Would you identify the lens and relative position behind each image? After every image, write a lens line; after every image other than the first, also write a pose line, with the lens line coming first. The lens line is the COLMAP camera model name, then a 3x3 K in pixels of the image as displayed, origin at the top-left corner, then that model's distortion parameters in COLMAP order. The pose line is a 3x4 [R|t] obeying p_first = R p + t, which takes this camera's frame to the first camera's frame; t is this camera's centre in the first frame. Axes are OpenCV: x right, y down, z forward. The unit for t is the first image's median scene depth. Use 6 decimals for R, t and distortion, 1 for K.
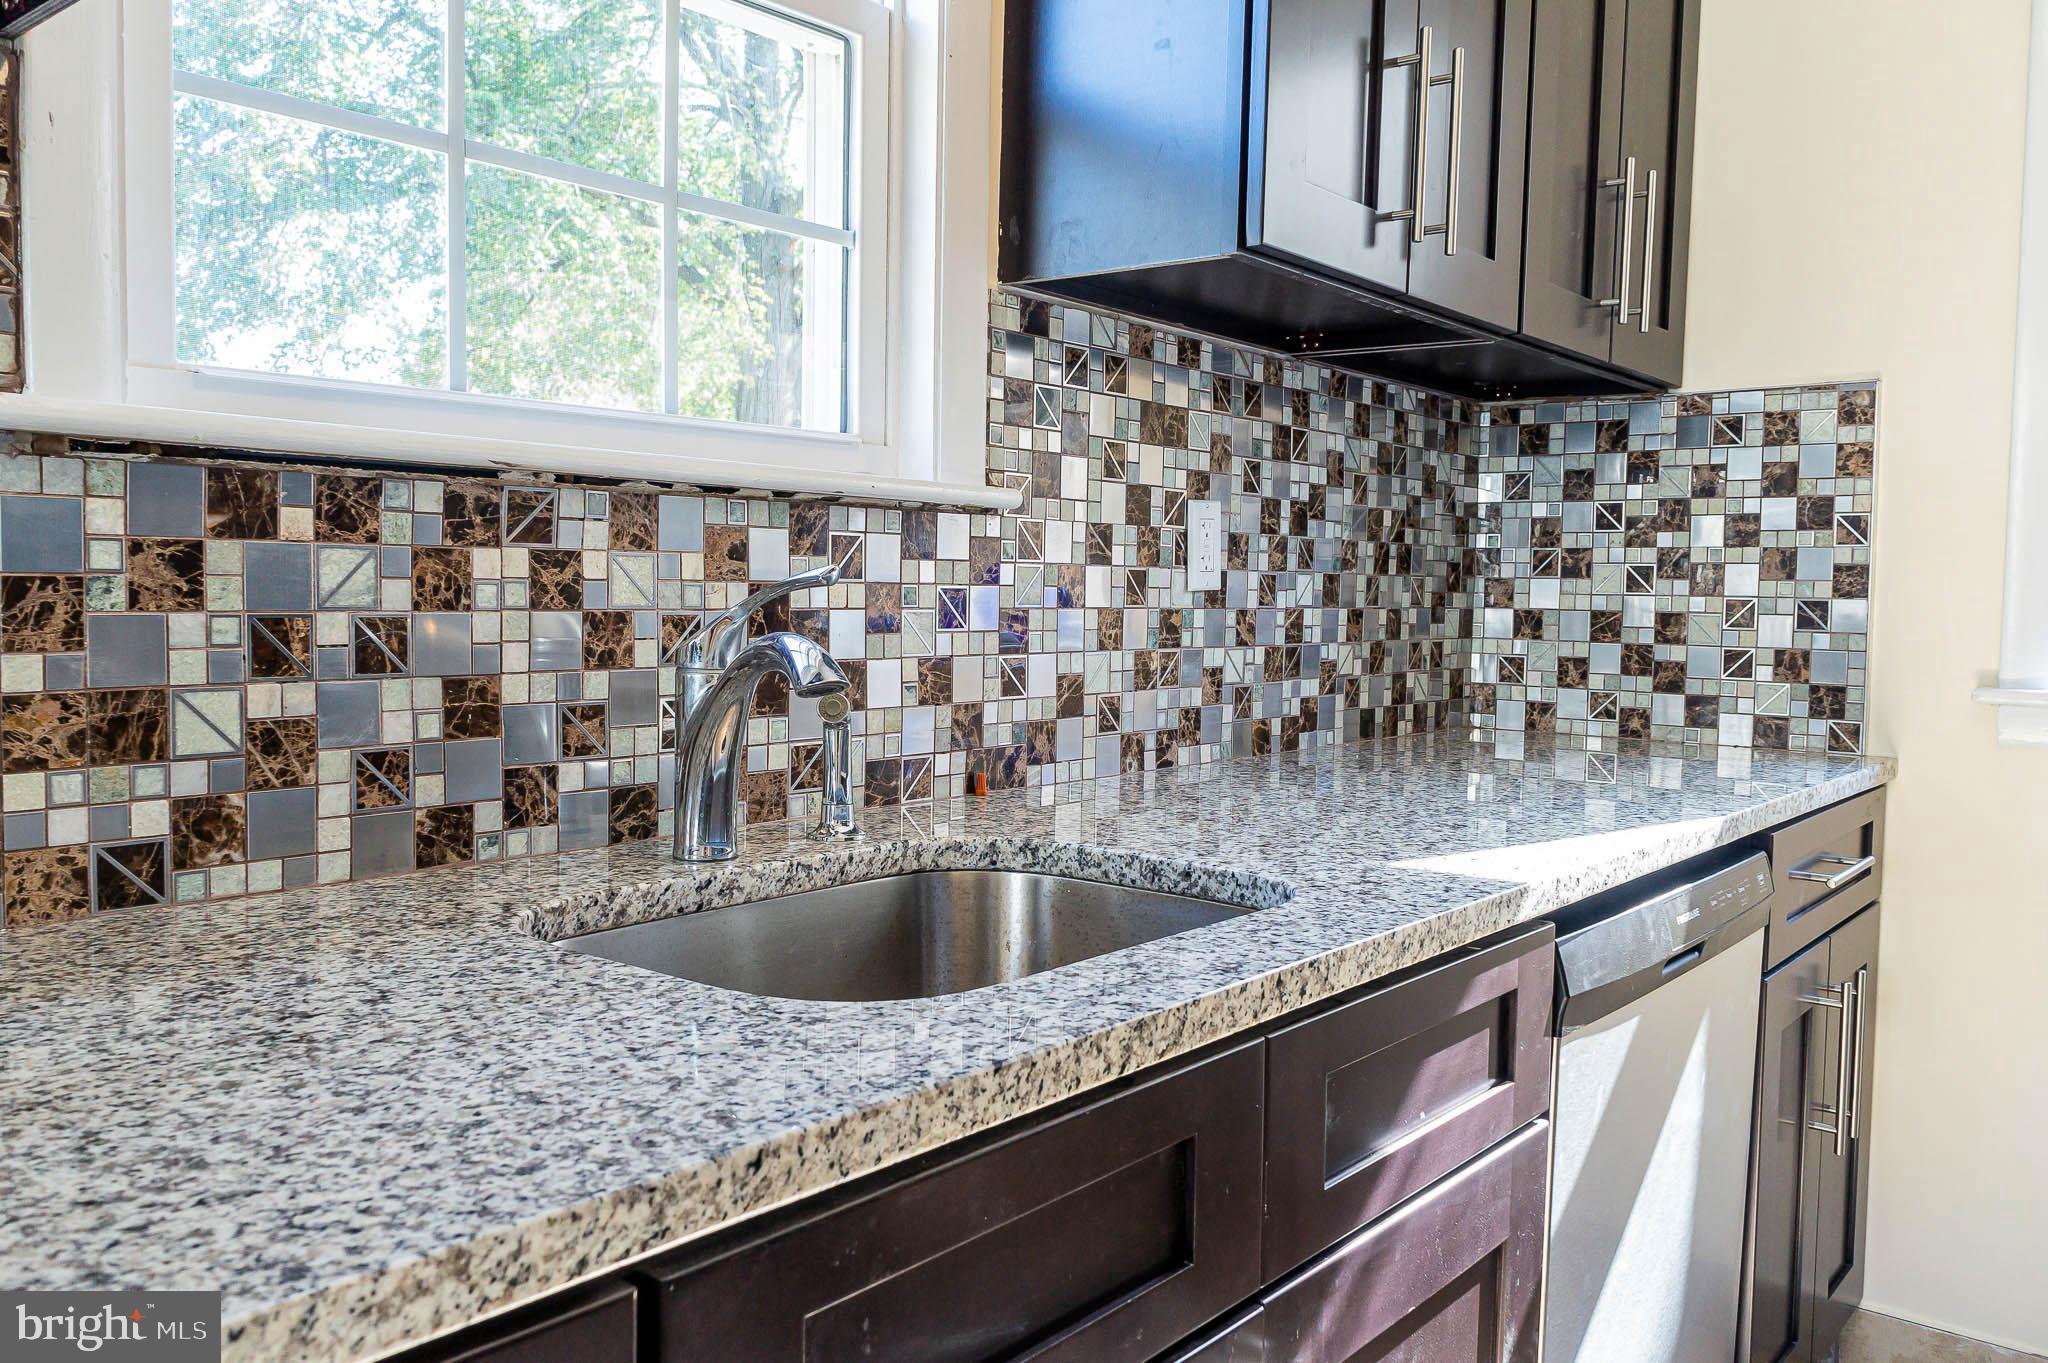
lens RADIAL K [[1561.5, 0, 1005.6], [0, 1561.5, 674.0], [0, 0, 1]] dist [-0.007004, -0.003337]
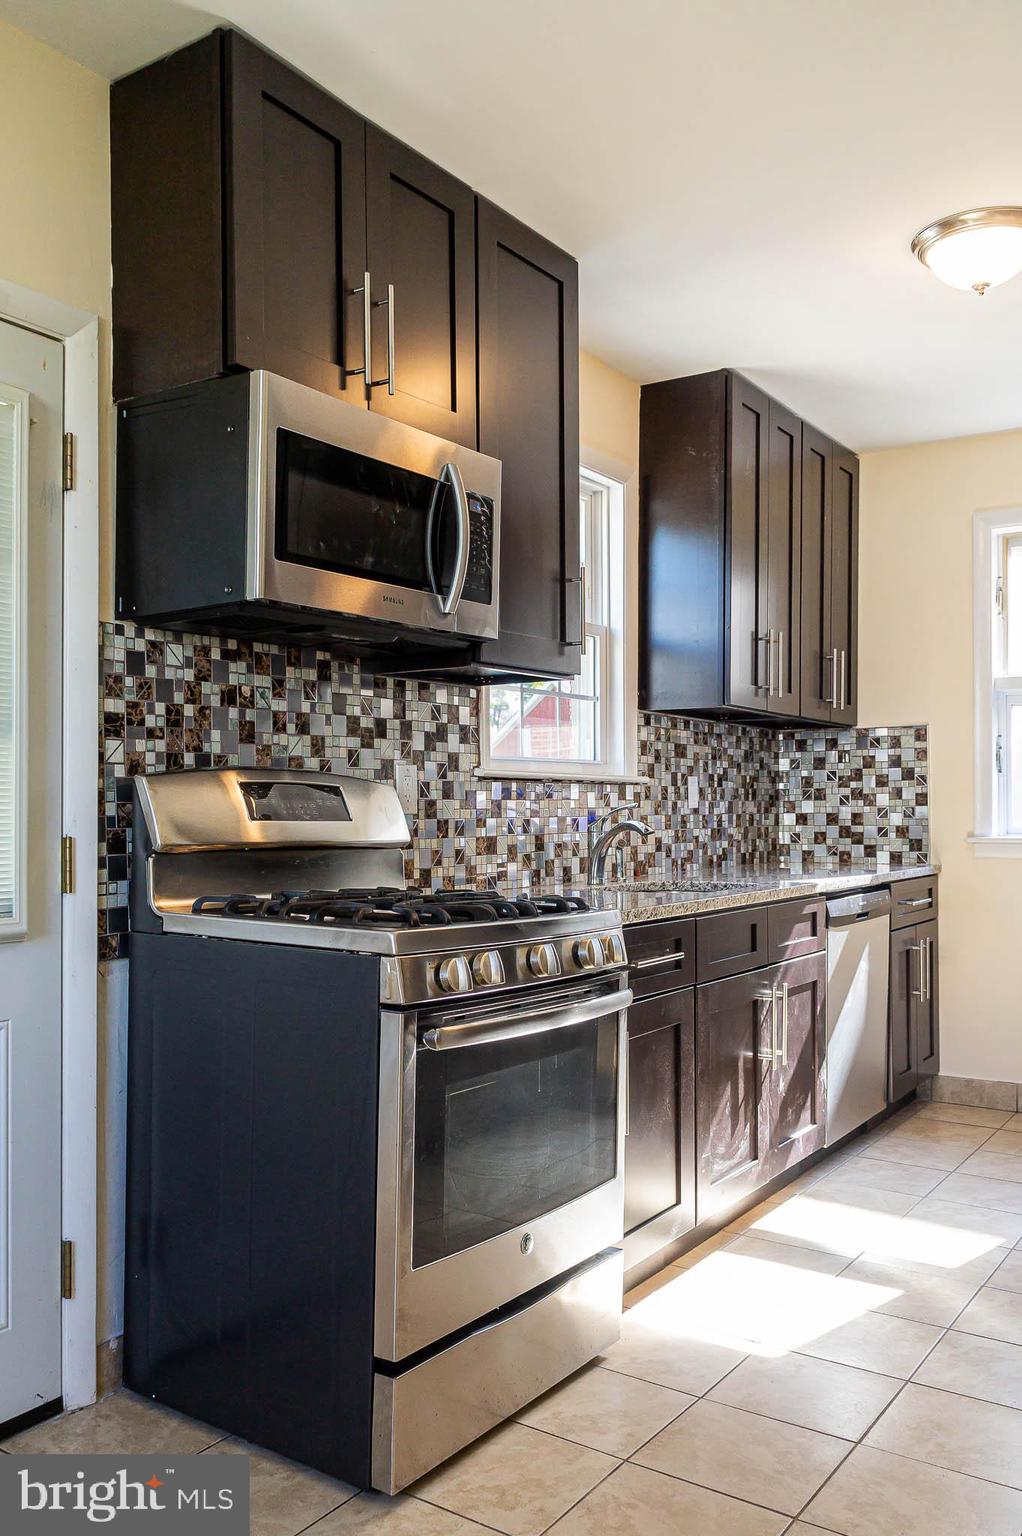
lens RADIAL K [[1171.1, 0, 461.7], [0, 1171.1, 818.3], [0, 0, 1]] dist [-0.007004, -0.003337]
pose [[0.997410, -0.023547, 0.067957, -0.384970], [0.026916, 0.998431, -0.049095, 0.050667], [-0.066694, 0.050797, 0.996480, -0.953608]]
